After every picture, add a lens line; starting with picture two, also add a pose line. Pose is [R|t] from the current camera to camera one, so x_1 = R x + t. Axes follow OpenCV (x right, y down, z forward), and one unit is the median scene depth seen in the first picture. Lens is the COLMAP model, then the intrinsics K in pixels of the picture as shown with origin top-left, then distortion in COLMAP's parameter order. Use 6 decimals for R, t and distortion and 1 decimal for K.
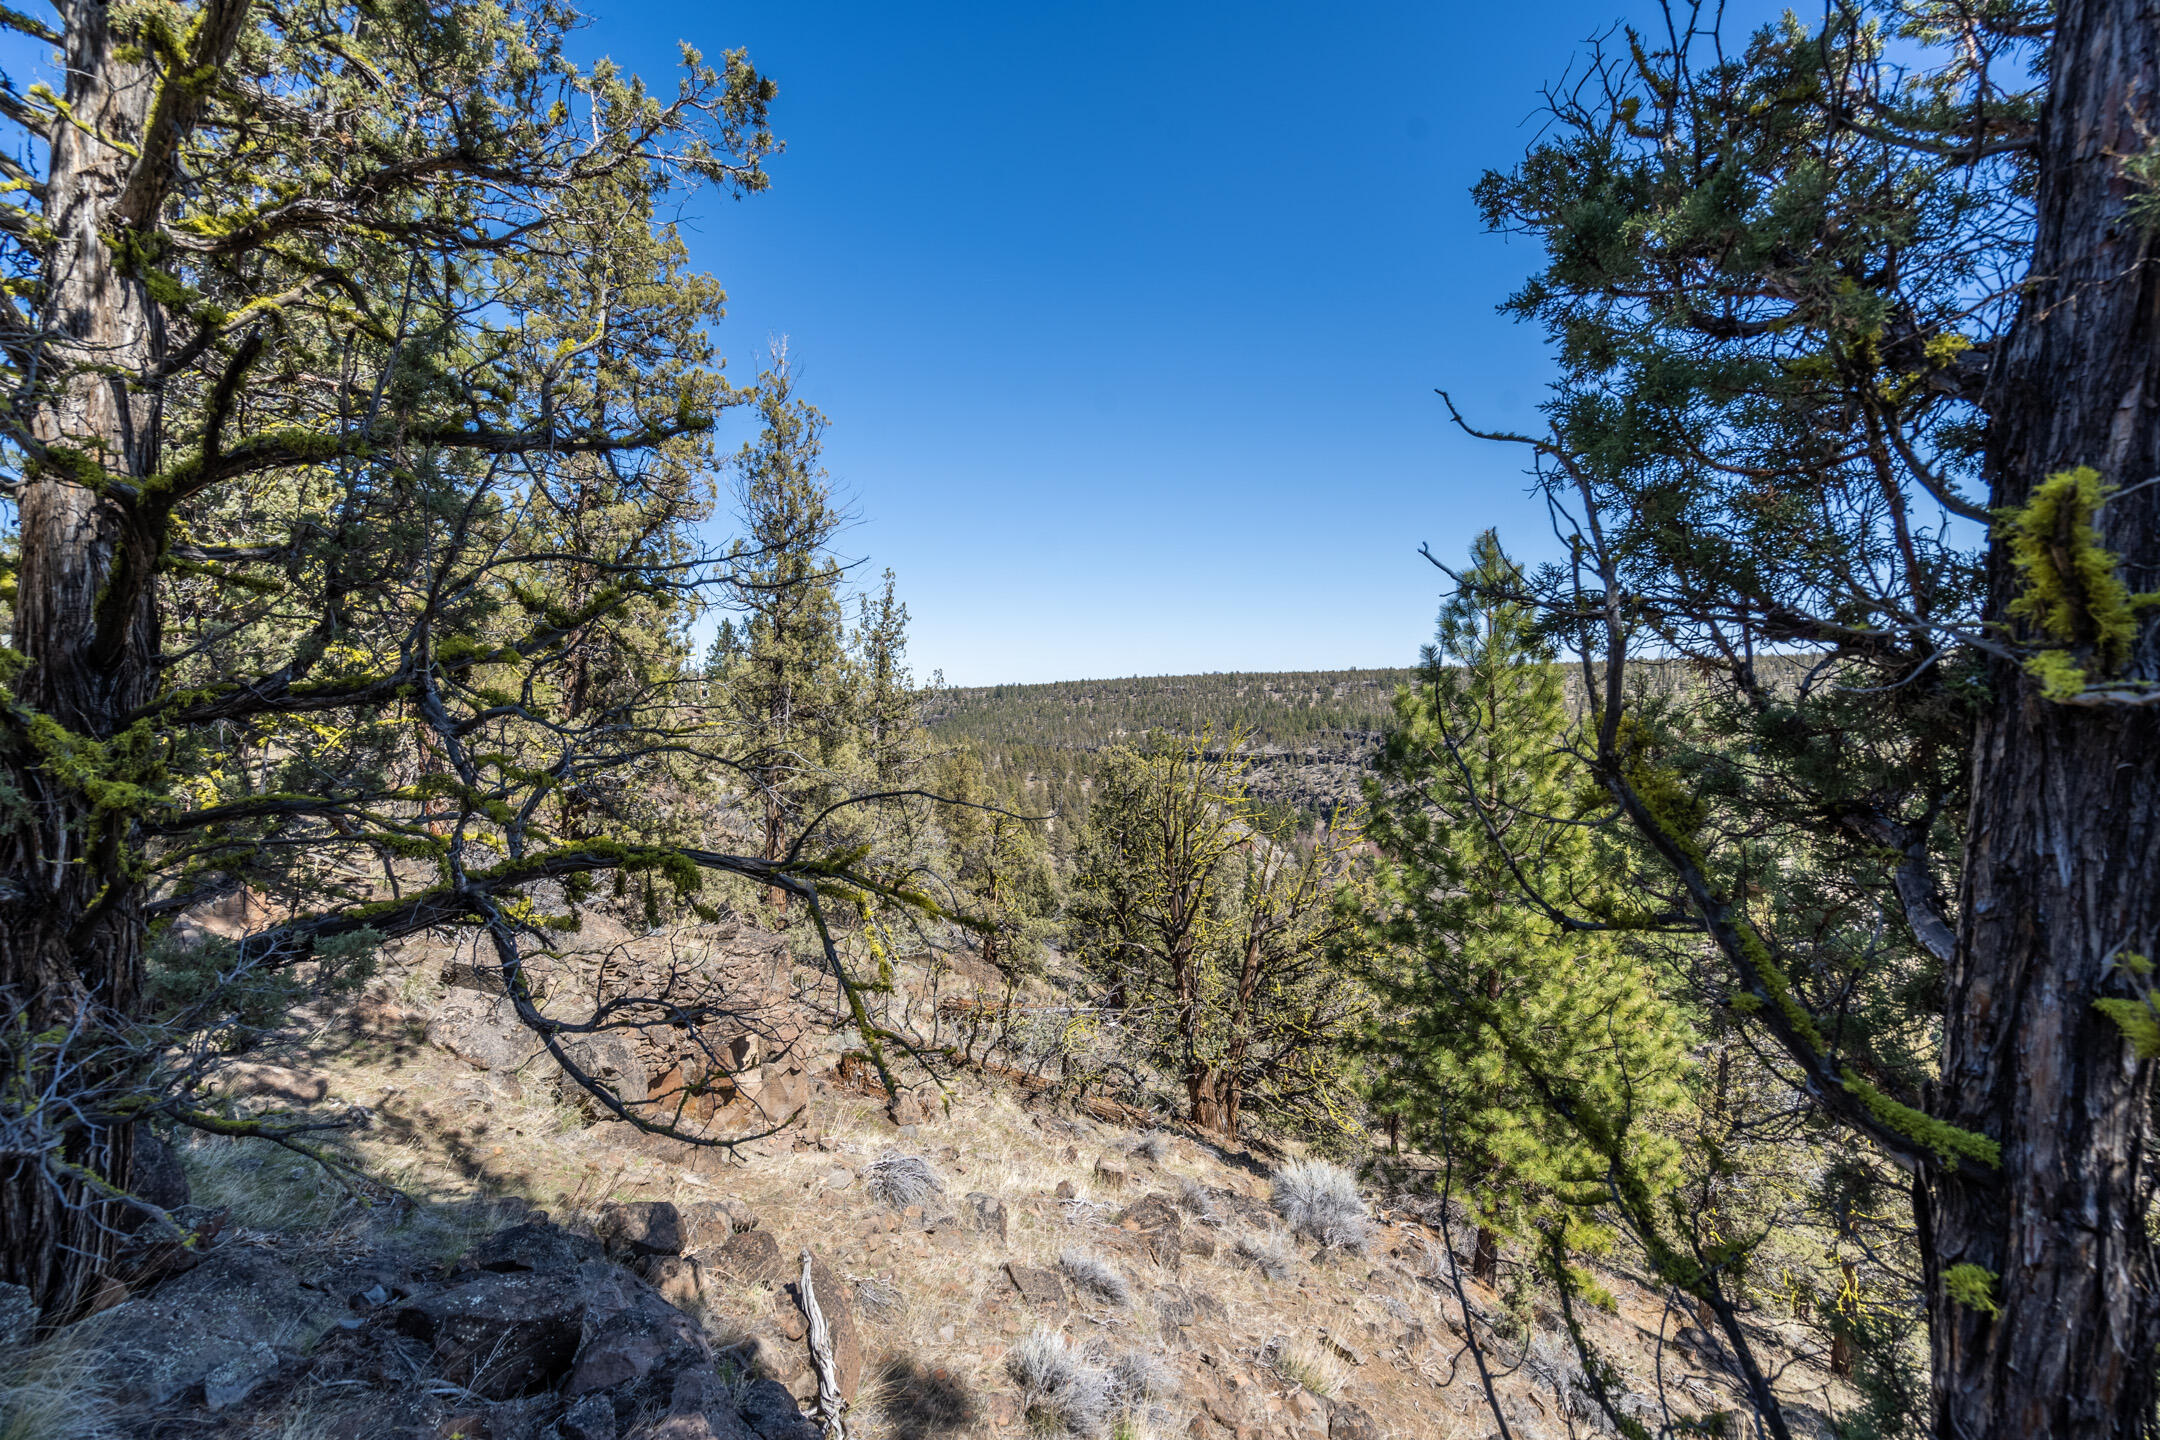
lens RADIAL K [[990.9, 0, 1065.6], [0, 990.9, 713.2], [0, 0, 1]] dist [0.003012, 0.000121]
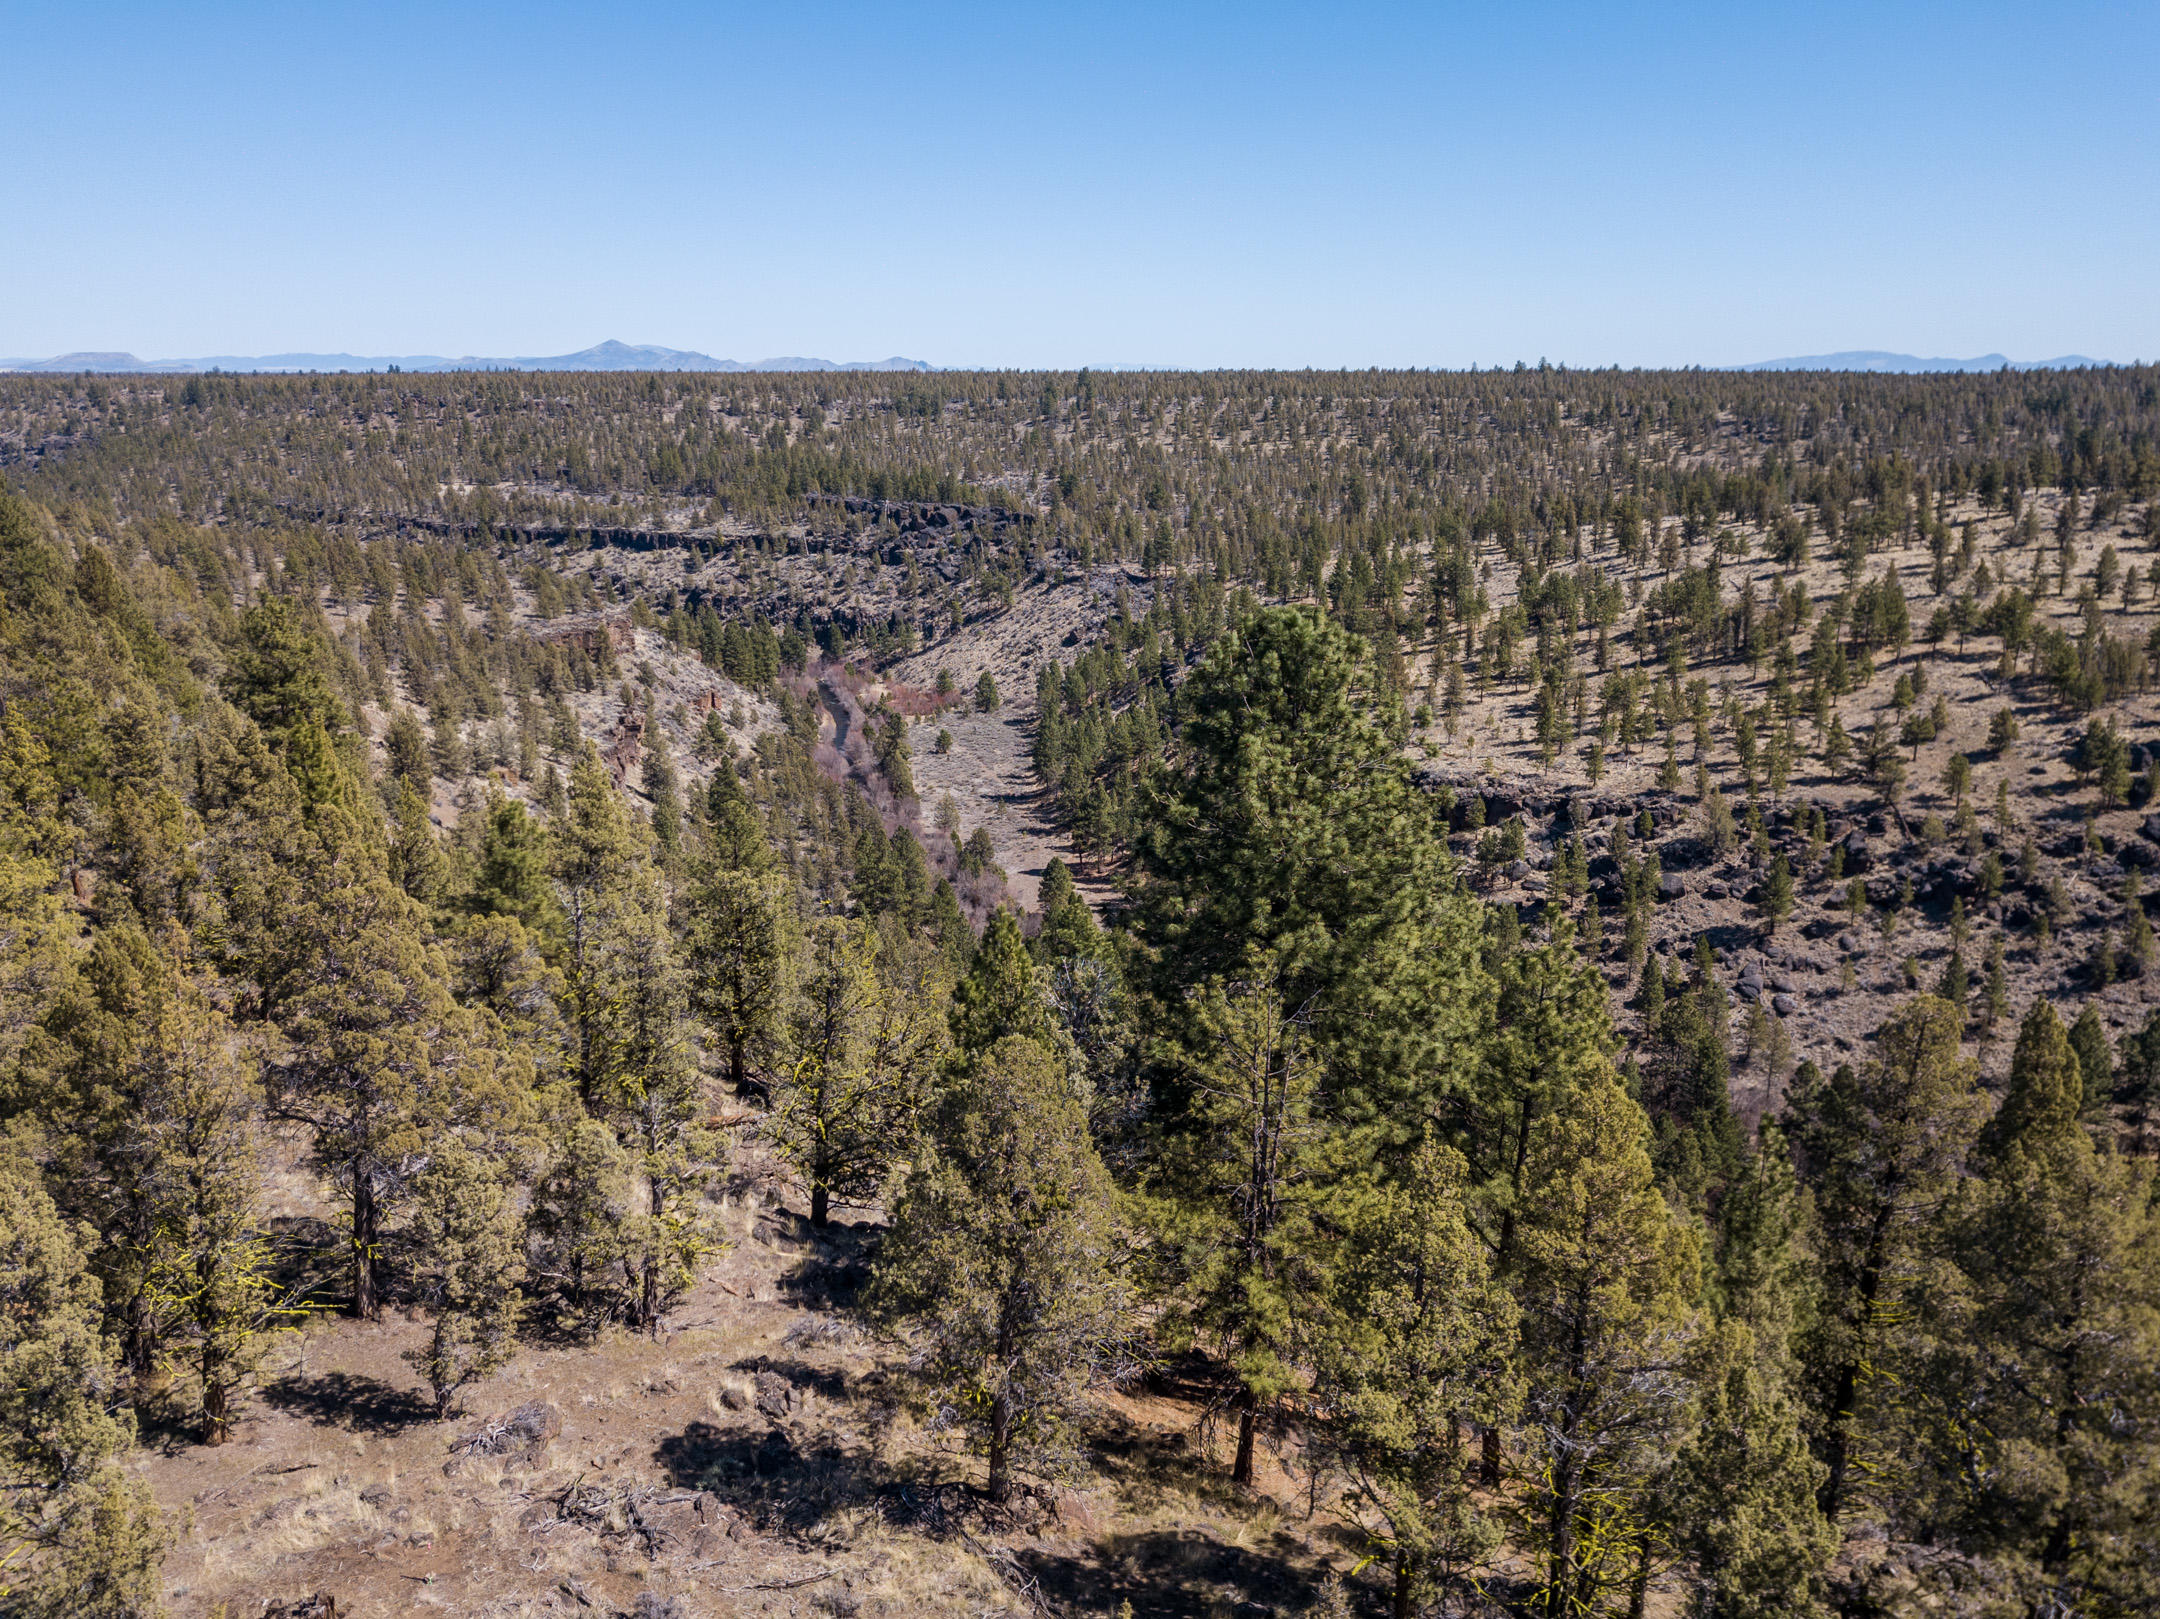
lens RADIAL K [[1657.9, 0, 1084.6], [0, 1657.9, 820.0], [0, 0, 1]] dist [0.042048, -0.006867]
pose [[0.913137, -0.084014, 0.398900, -0.020872], [-0.014014, 0.971485, 0.236688, -0.036235], [-0.407411, -0.221719, 0.885922, -0.049536]]
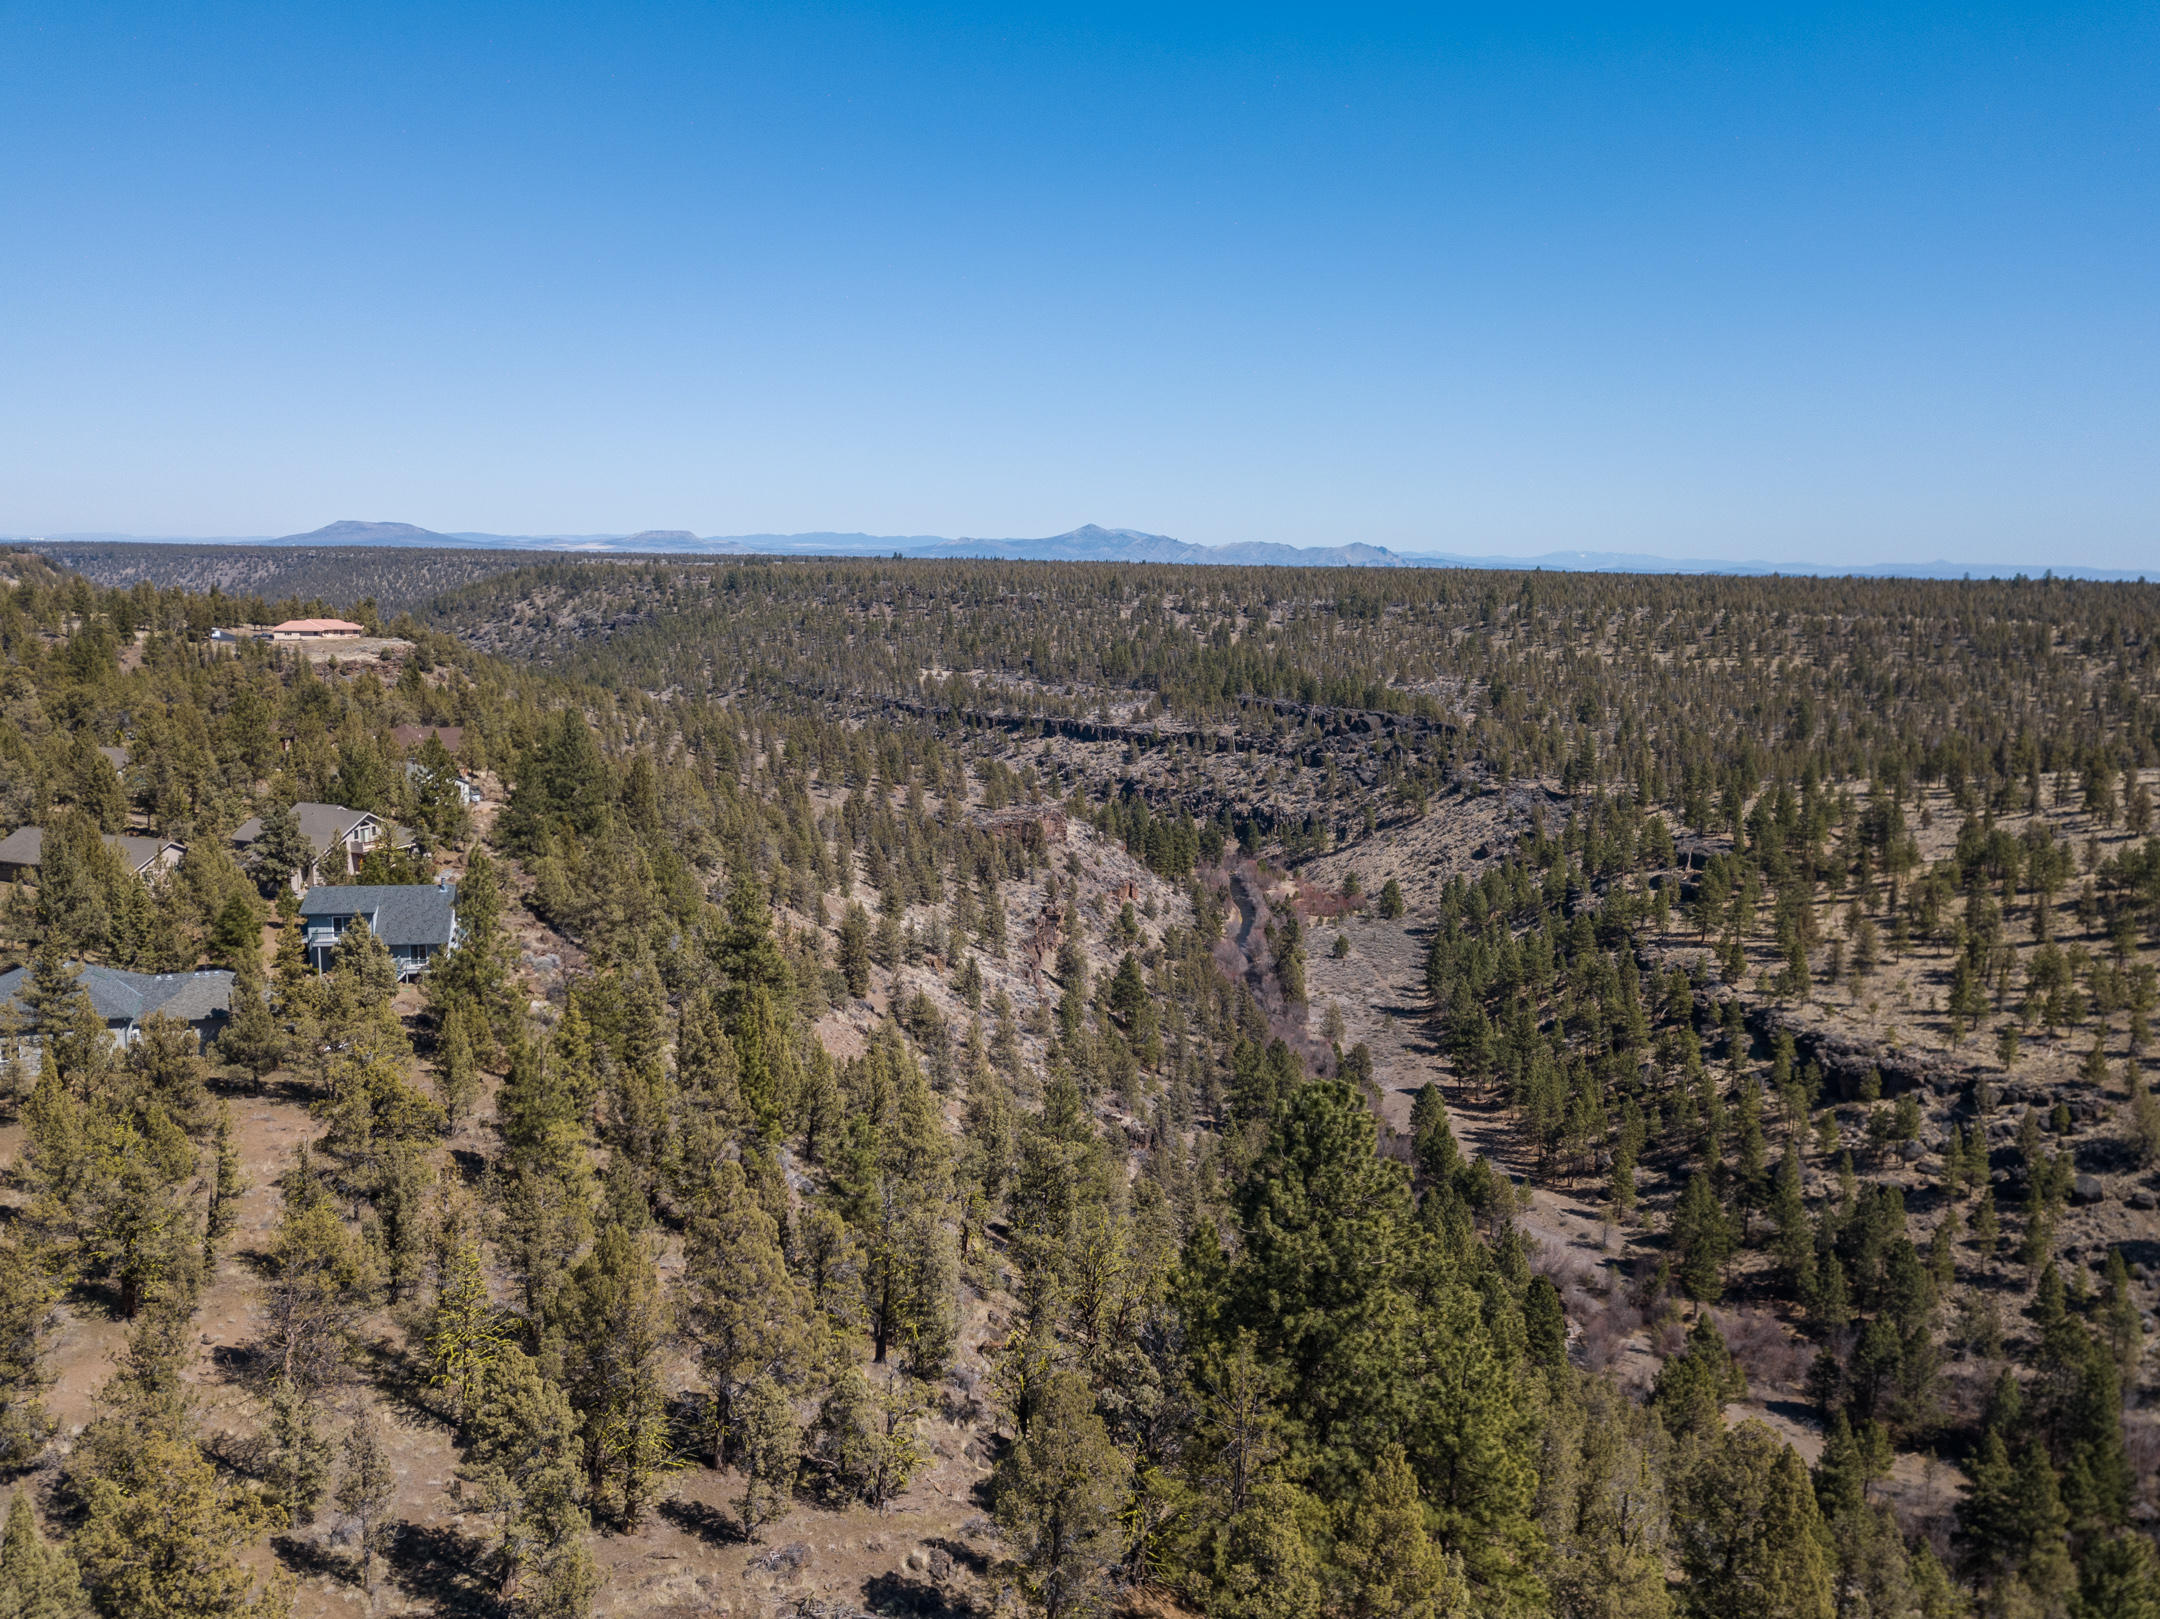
lens RADIAL K [[1657.9, 0, 1081.8], [0, 1657.9, 814.4], [0, 0, 1]] dist [0.042048, -0.006867]
pose [[0.988382, 0.017186, 0.151016, -0.015909], [-0.038639, 0.989356, 0.140293, -0.059106], [-0.146997, -0.144498, 0.978525, -0.086799]]
